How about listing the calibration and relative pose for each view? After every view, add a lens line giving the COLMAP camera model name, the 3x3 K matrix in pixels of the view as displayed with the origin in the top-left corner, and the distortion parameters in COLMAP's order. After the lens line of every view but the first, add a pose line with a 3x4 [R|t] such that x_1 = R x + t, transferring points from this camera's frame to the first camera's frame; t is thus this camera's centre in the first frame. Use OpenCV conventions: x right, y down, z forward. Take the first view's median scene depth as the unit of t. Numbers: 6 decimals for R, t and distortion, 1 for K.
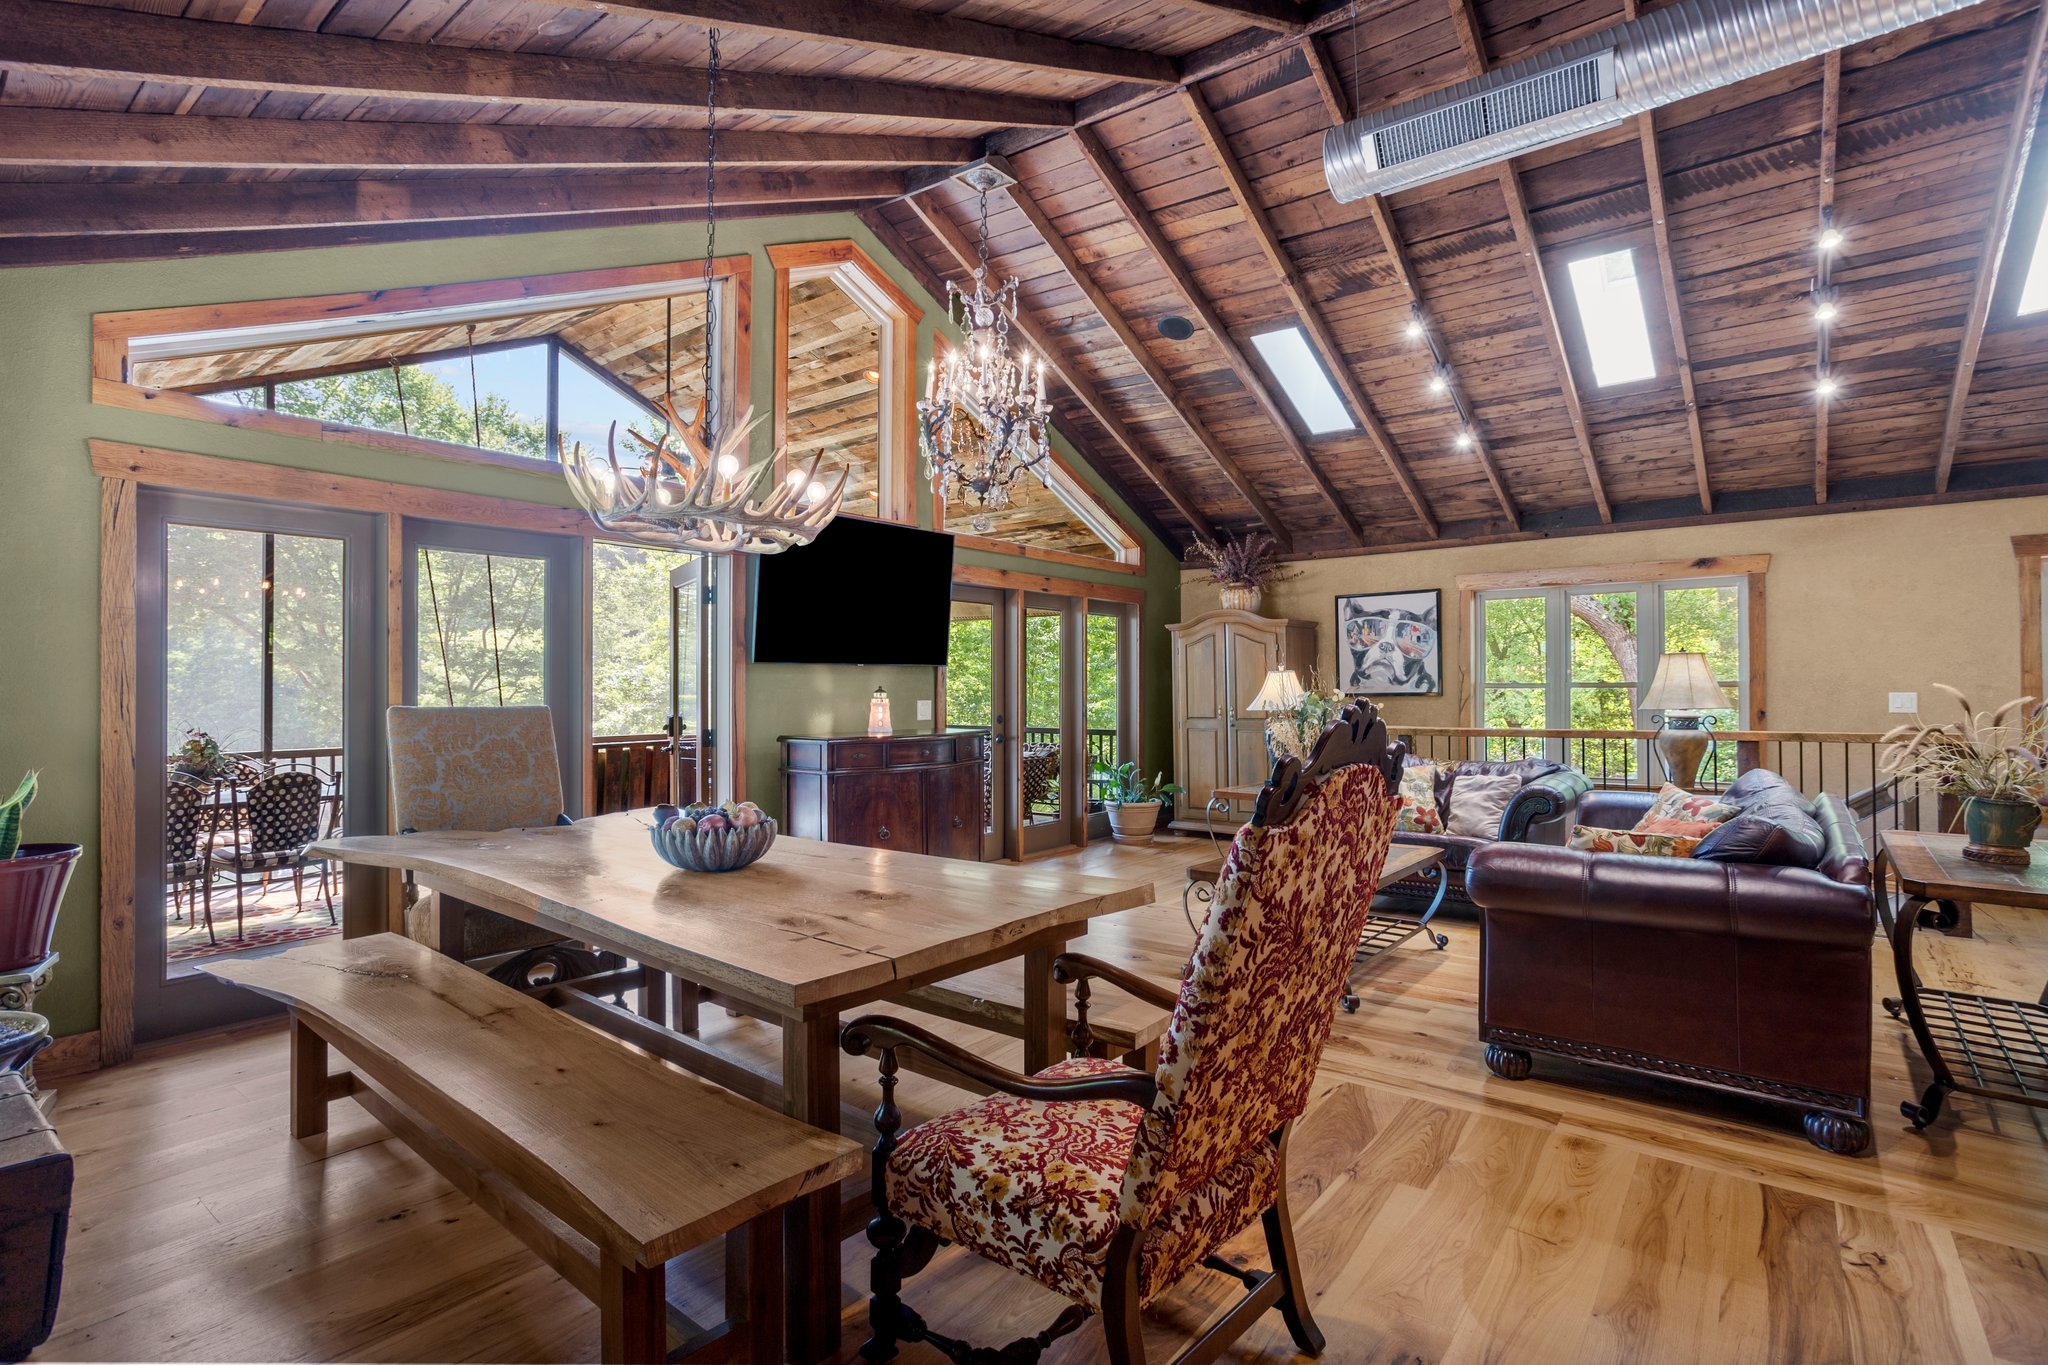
lens RADIAL K [[1001.1, 0, 1018.6], [0, 1001.1, 685.9], [0, 0, 1]] dist [-0.036830, 0.021528]
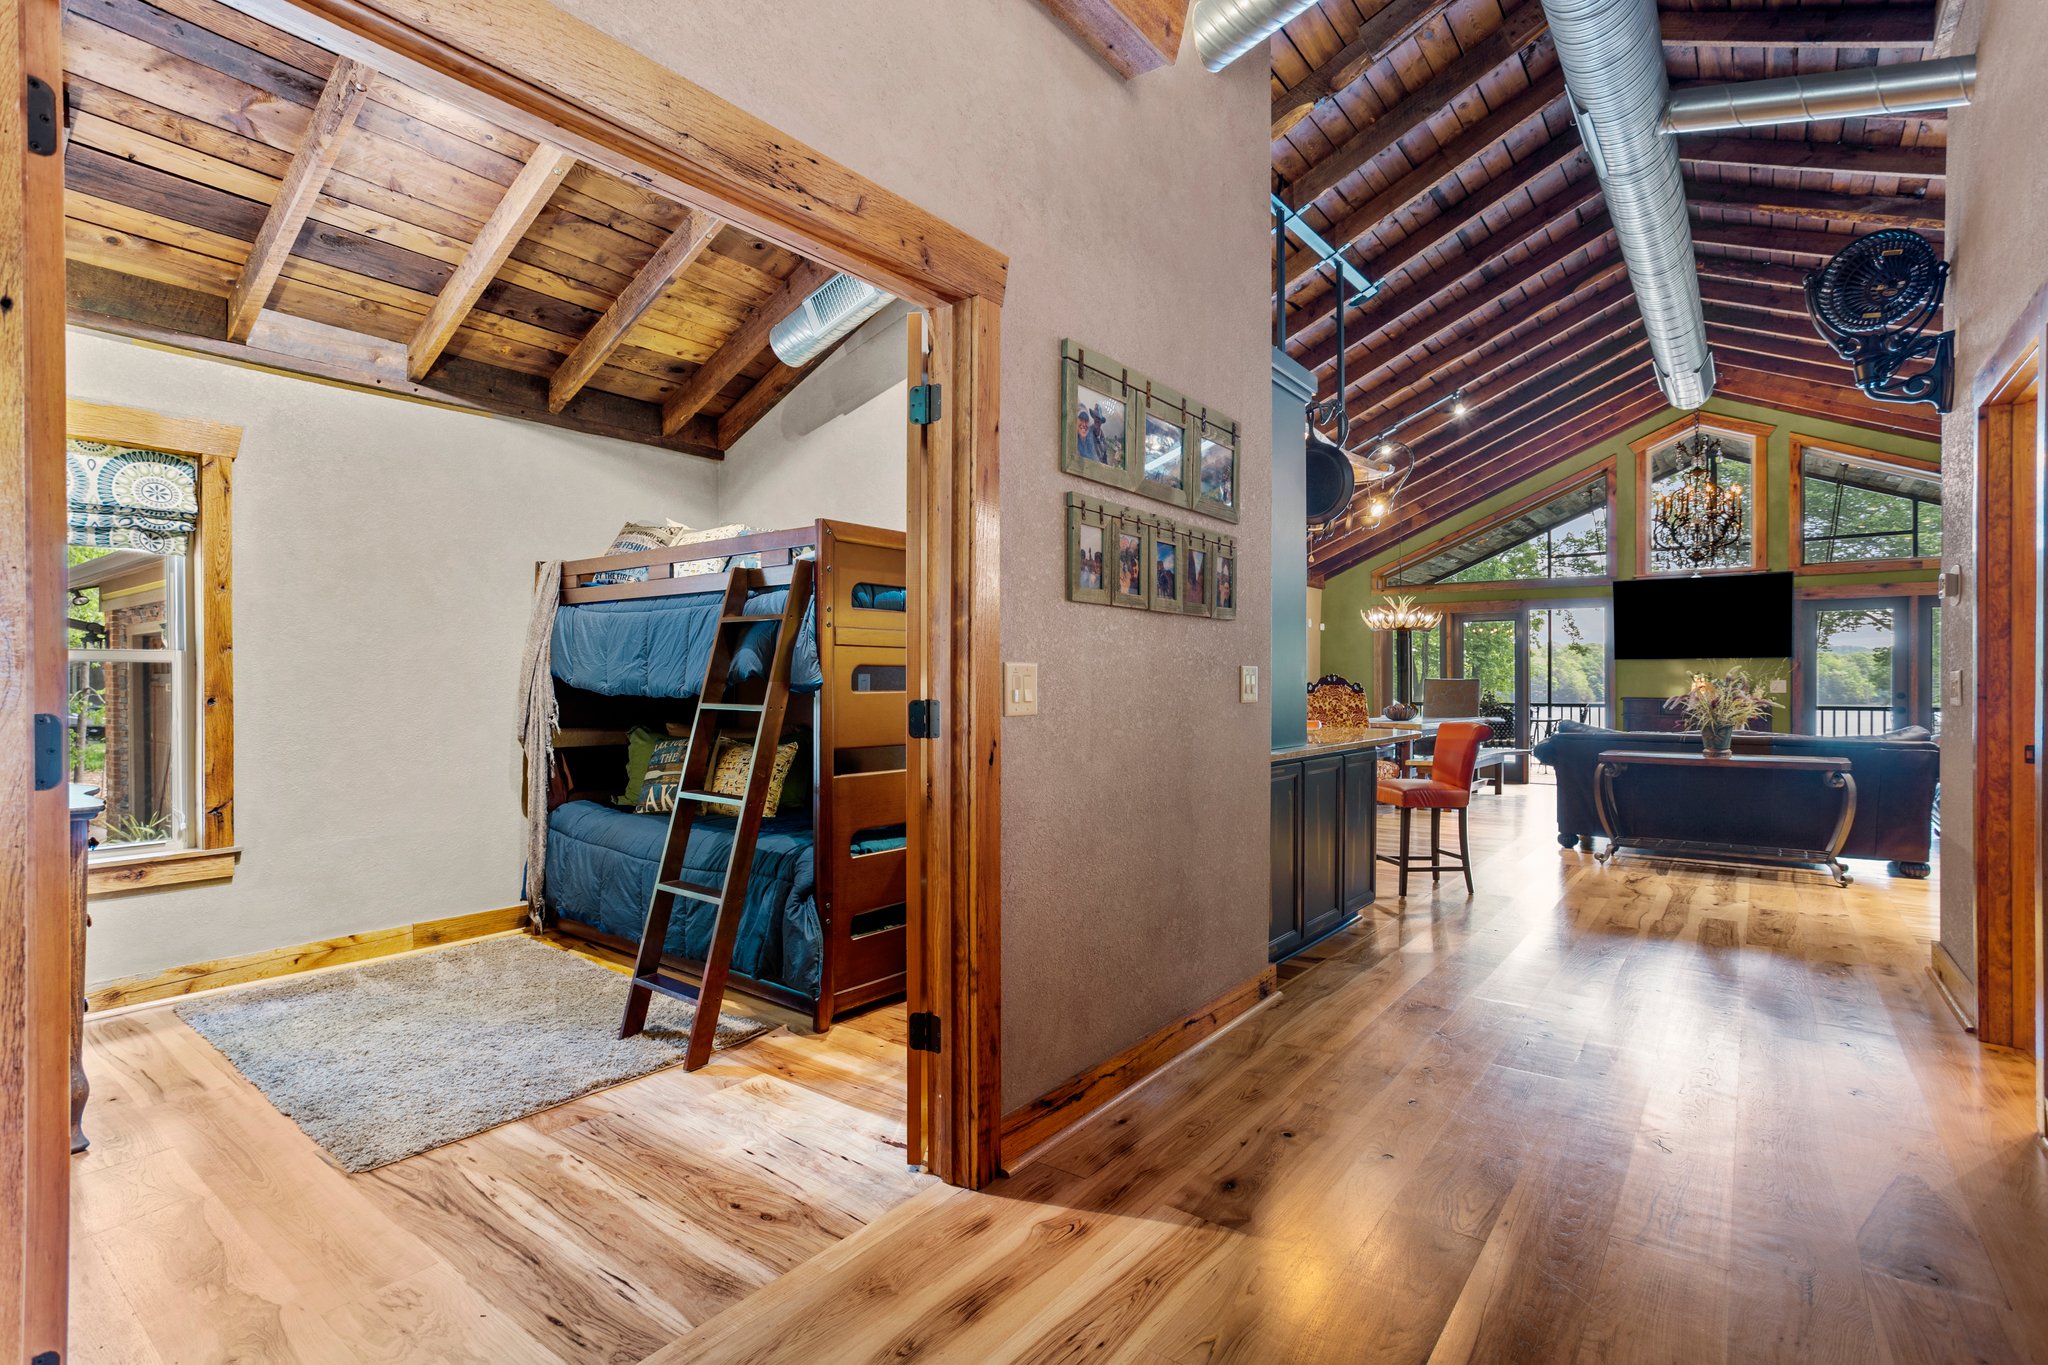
lens RADIAL K [[1001.1, 0, 1011.1], [0, 1001.1, 678.5], [0, 0, 1]] dist [-0.036830, 0.021528]
pose [[0.014626, 0.002532, -0.999890, 1.171692], [0.000312, 0.999997, 0.002537, 0.005637], [0.999893, -0.000349, 0.014625, -0.170244]]
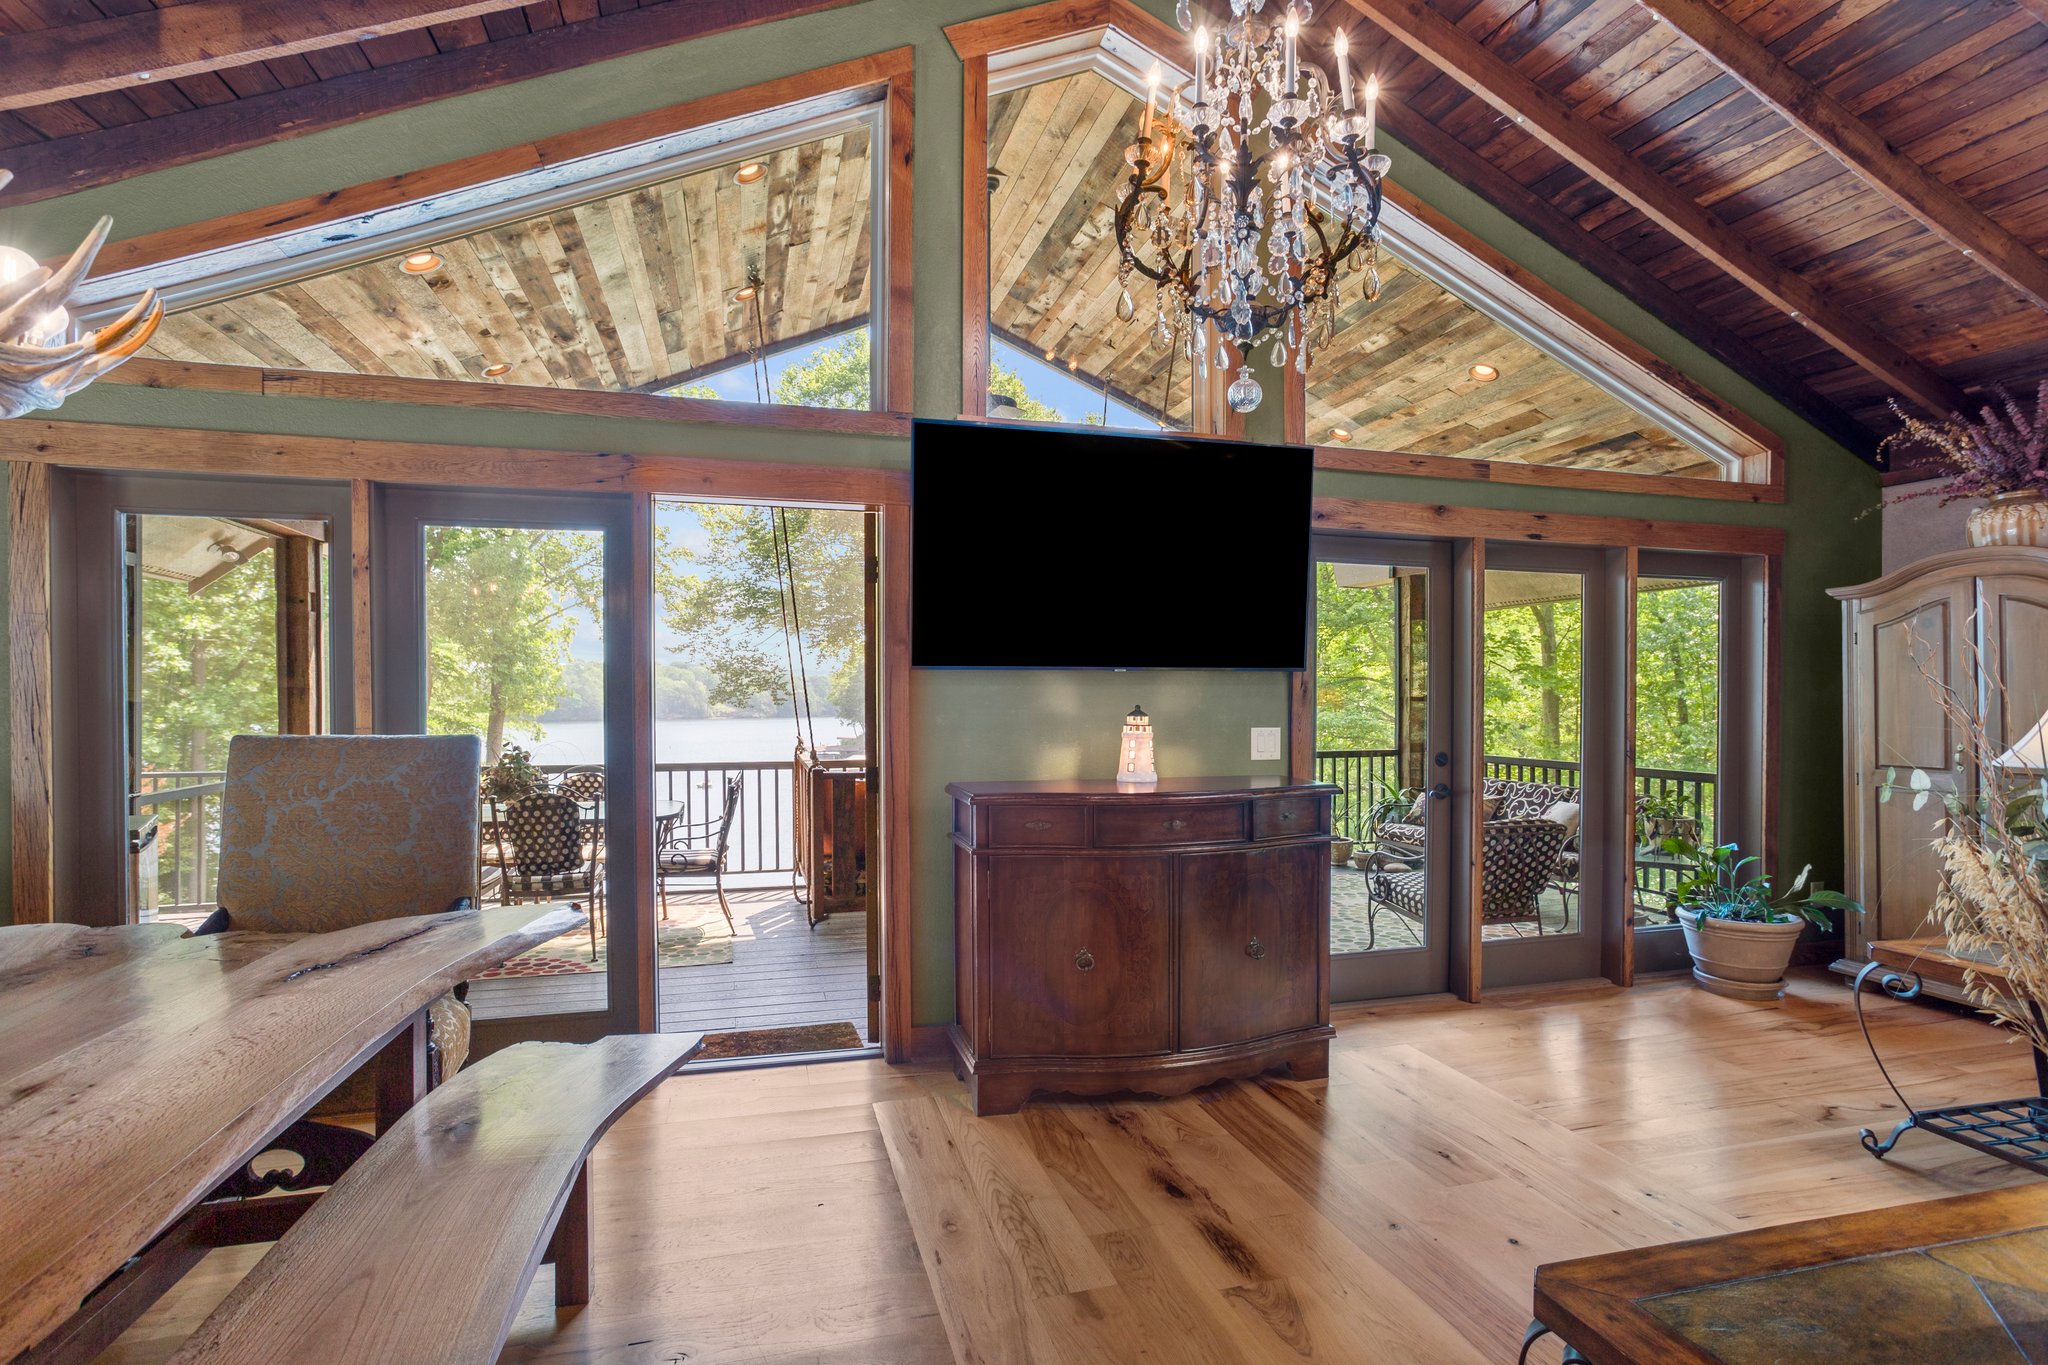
lens RADIAL K [[1001.1, 0, 1023.7], [0, 1001.1, 711.0], [0, 0, 1]] dist [-0.036830, 0.021528]
pose [[0.806262, 0.012274, -0.591431, 0.122916], [-0.002286, 0.999842, 0.017635, -0.005054], [0.591554, -0.012866, 0.806163, 0.351727]]
